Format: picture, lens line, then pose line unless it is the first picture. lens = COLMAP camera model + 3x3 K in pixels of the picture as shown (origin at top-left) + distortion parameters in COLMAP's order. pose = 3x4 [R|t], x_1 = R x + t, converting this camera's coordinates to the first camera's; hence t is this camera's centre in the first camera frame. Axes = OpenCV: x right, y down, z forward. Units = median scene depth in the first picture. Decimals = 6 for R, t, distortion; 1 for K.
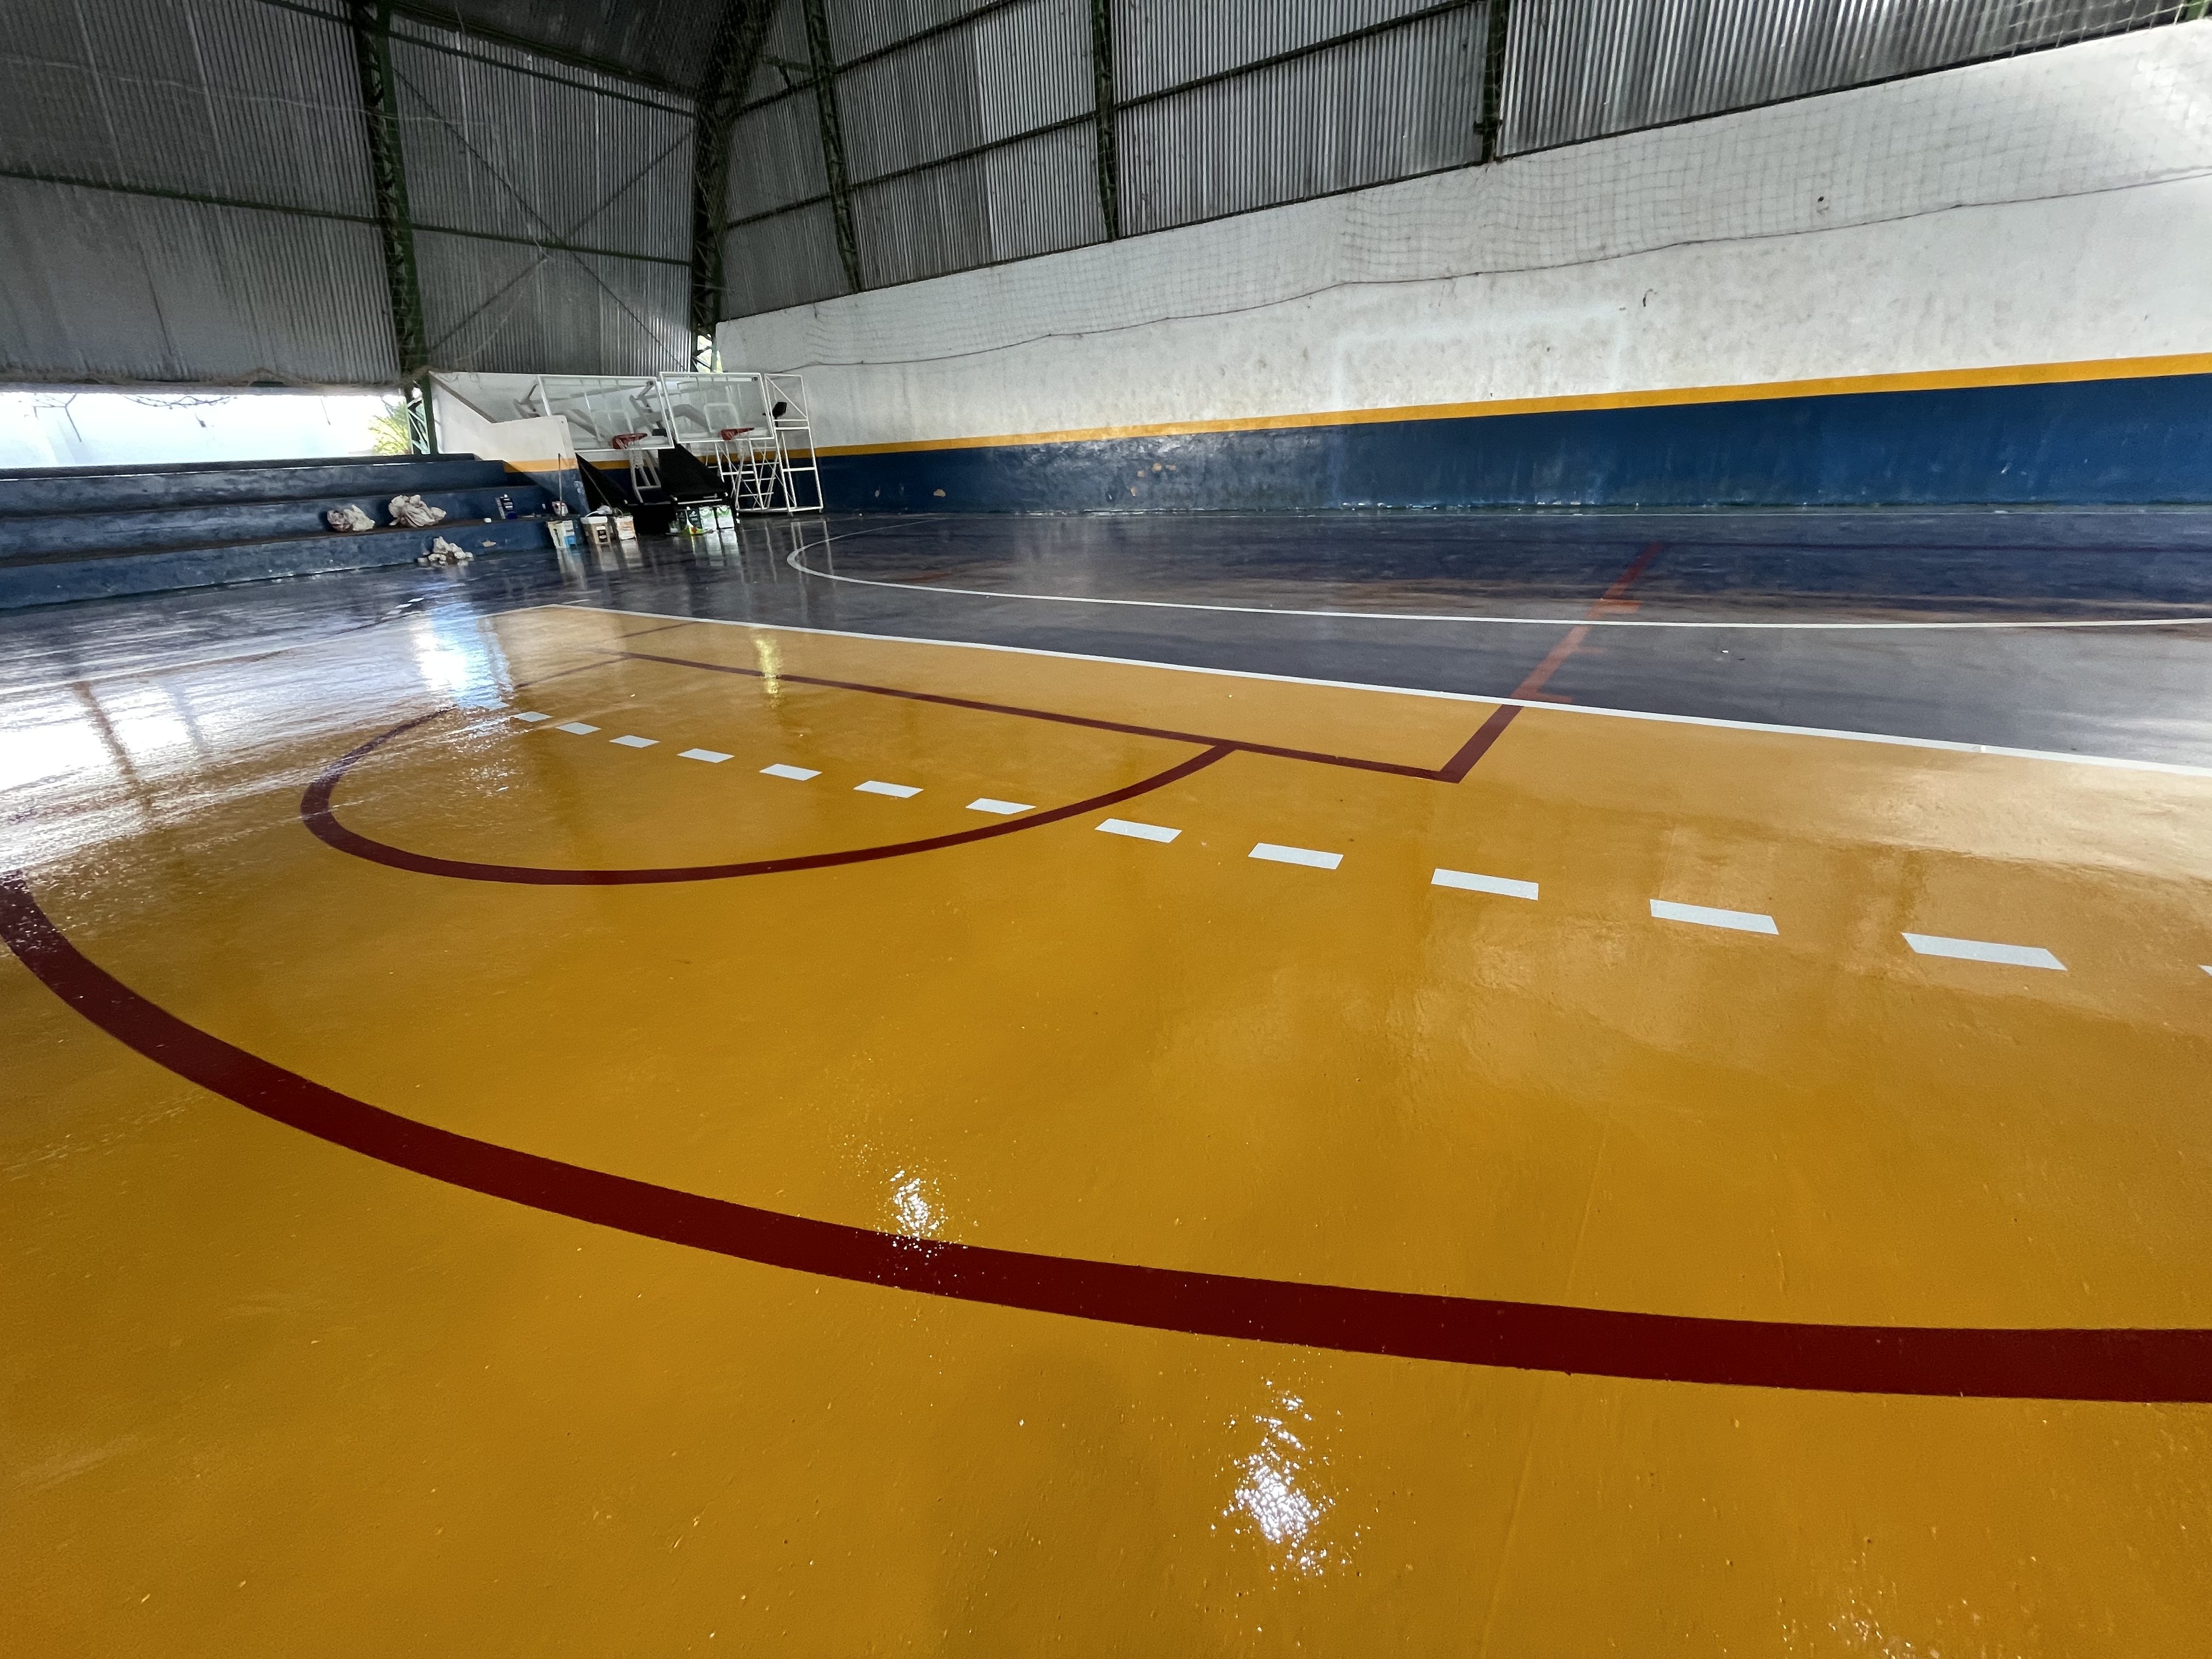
lens RADIAL K [[898.0, 0, 1100.4], [0, 898.0, 825.8], [0, 0, 1]] dist [-0.003234, 0.000569]
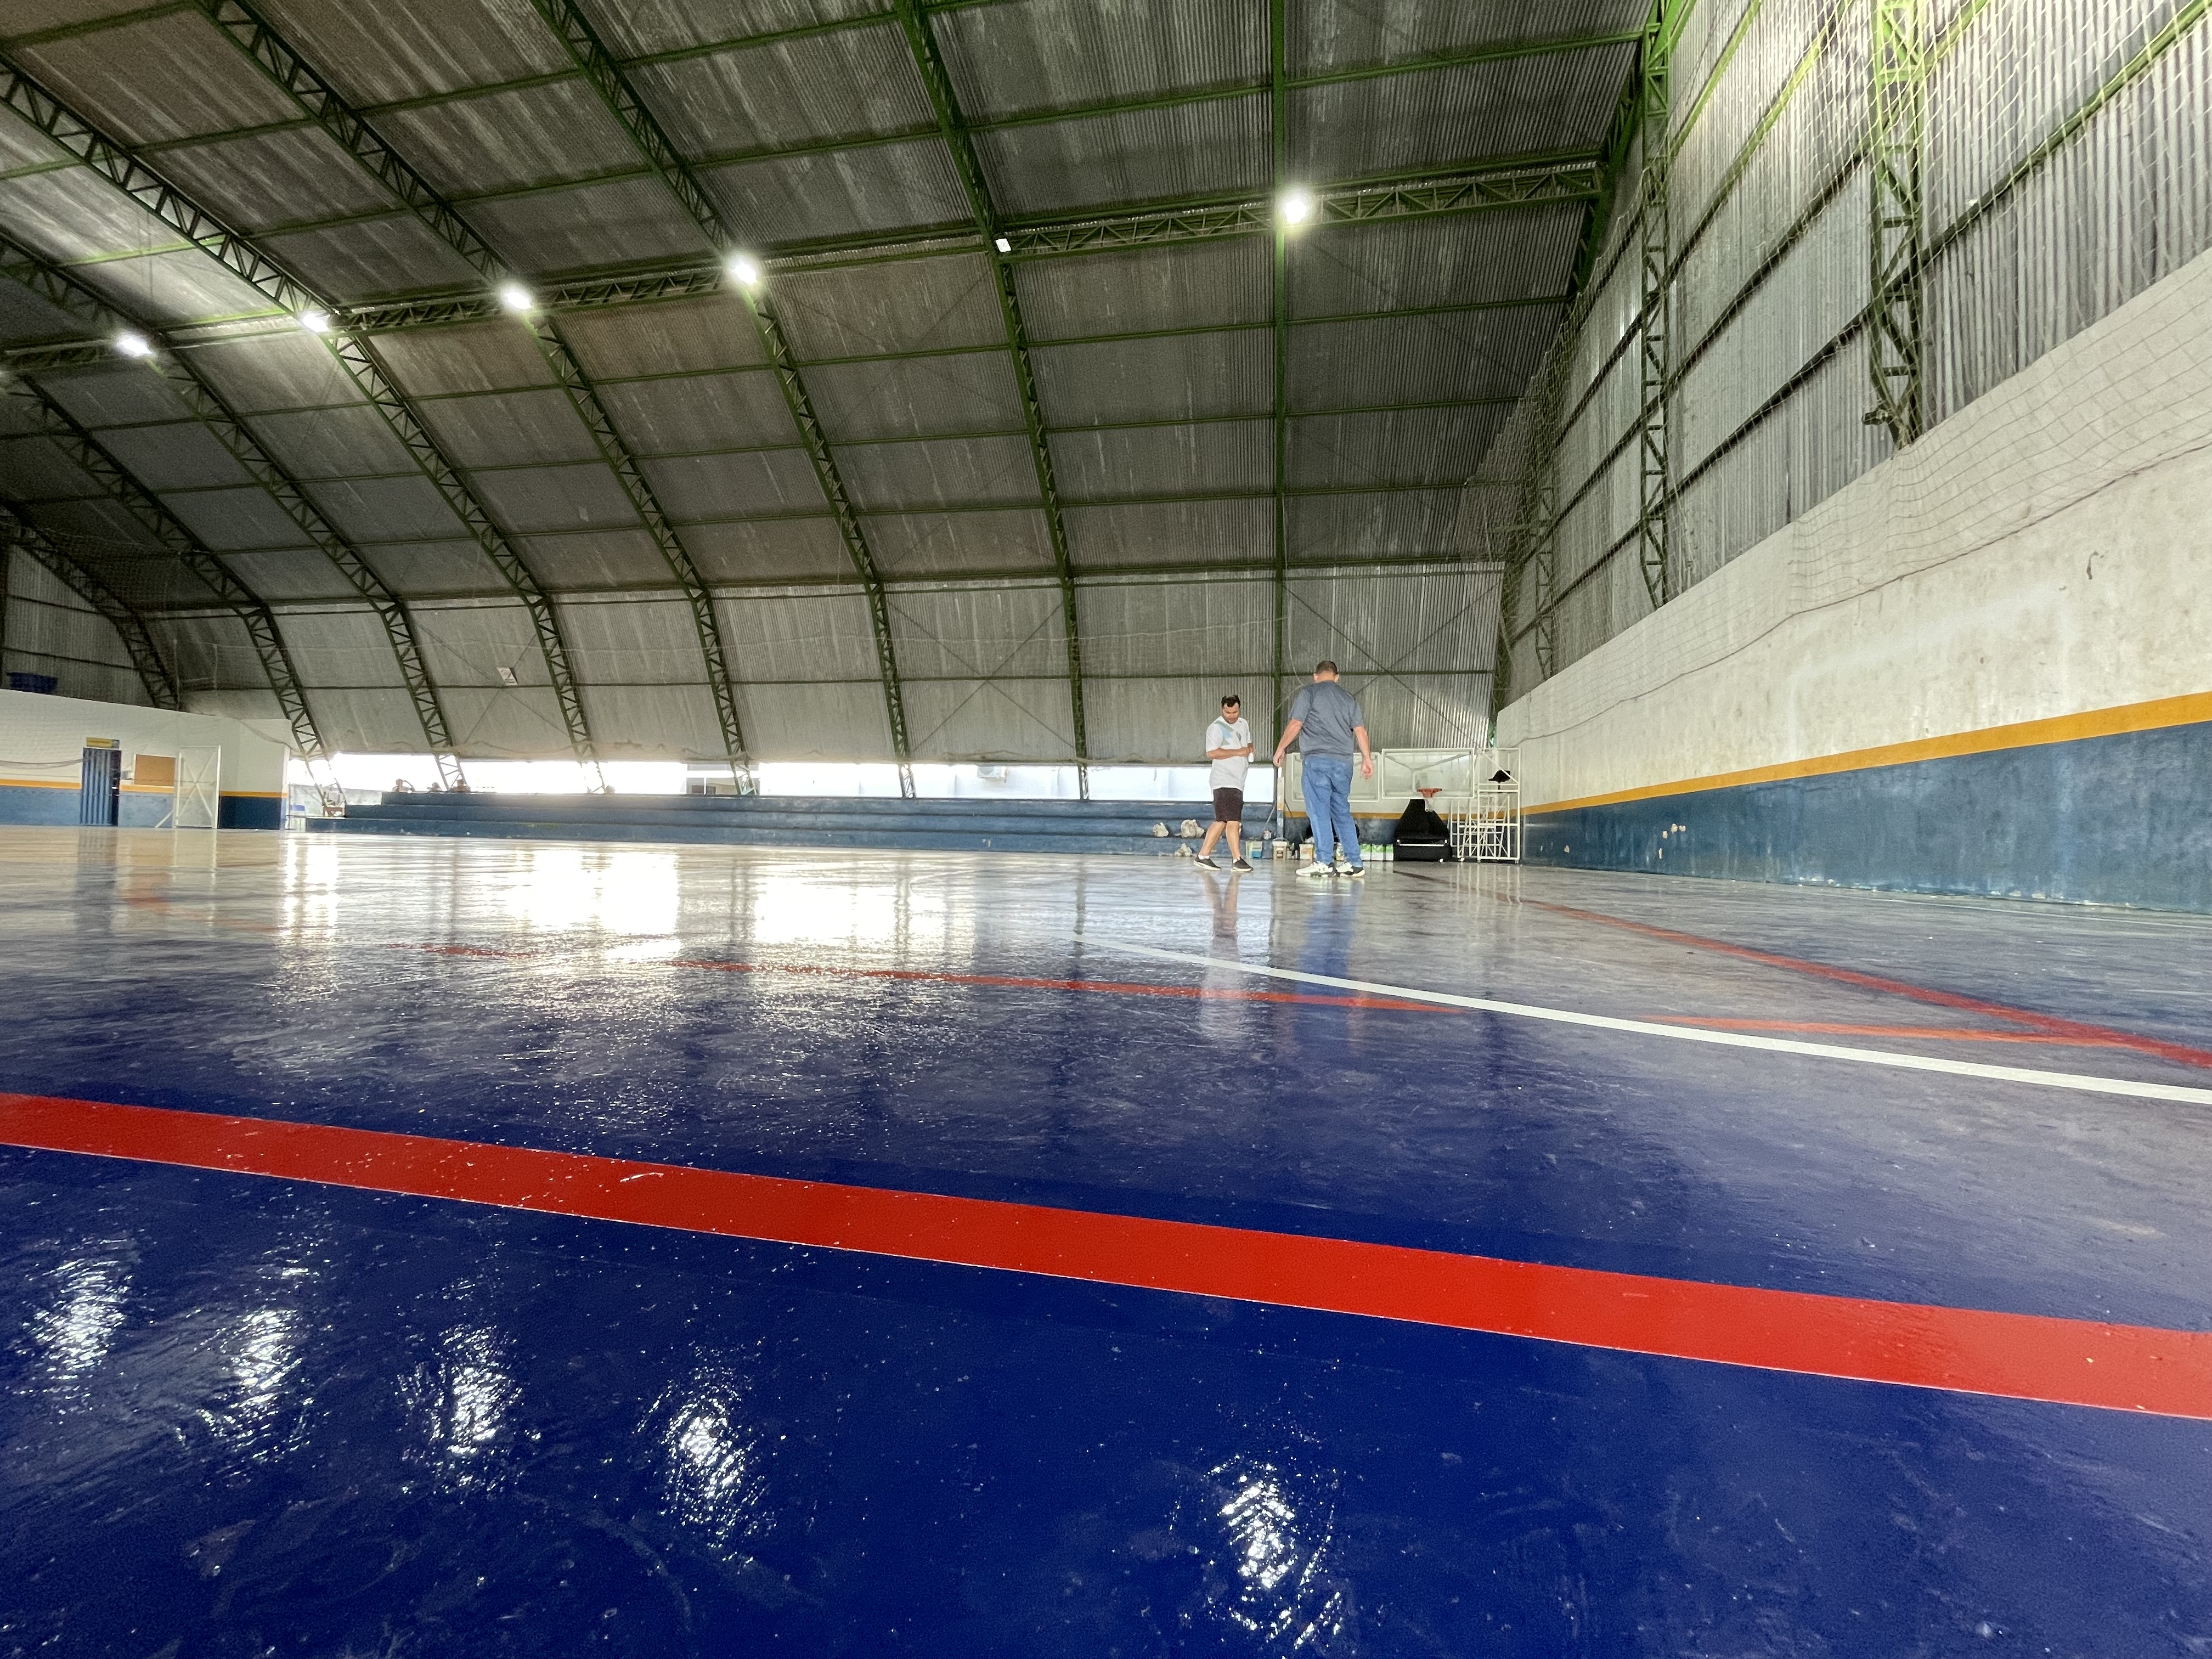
lens RADIAL K [[898.0, 0, 1101.1], [0, 898.0, 827.7], [0, 0, 1]] dist [-0.003234, 0.000569]
pose [[0.389050, 0.044178, -0.920157, 0.791466], [-0.397924, 0.908916, -0.124608, -0.092363], [0.830841, 0.414631, 0.371194, 0.279515]]
